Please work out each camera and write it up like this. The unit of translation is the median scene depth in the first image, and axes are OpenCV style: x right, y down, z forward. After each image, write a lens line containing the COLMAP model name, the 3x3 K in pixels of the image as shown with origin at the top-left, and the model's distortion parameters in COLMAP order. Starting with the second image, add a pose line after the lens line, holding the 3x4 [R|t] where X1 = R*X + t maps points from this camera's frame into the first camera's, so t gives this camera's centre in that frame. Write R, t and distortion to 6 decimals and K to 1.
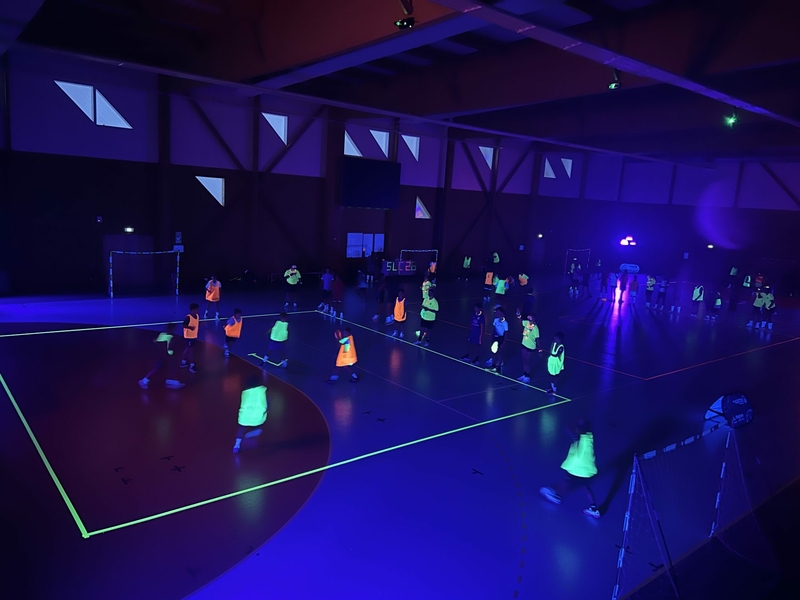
lens RADIAL K [[600.4, 0, 401.4], [0, 600.4, 317.1], [0, 0, 1]] dist [0.011104, -0.007283]
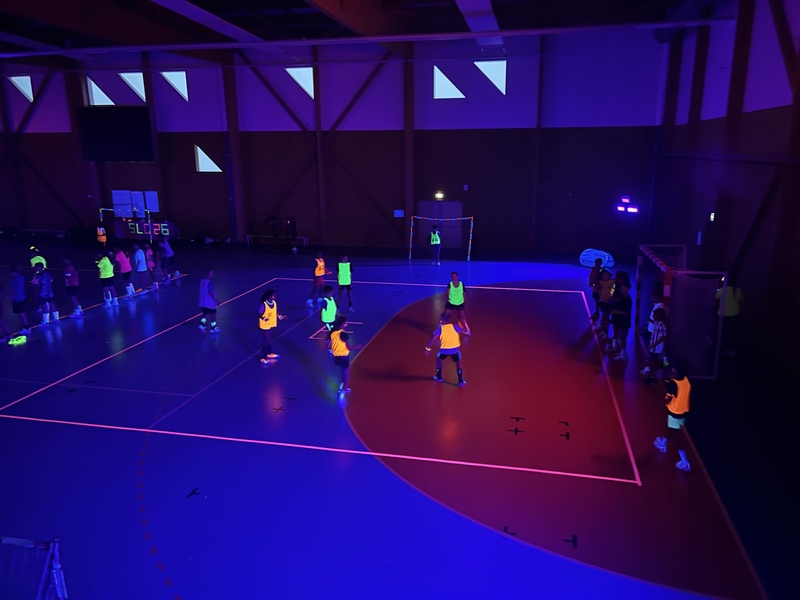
lens RADIAL K [[600.4, 0, 401.4], [0, 600.4, 317.1], [0, 0, 1]] dist [0.011104, -0.007283]
pose [[0.616244, 0.149203, -0.773292, 0.916209], [-0.112390, 0.988501, 0.101162, -0.087935], [0.779494, 0.024570, 0.625927, 0.747112]]
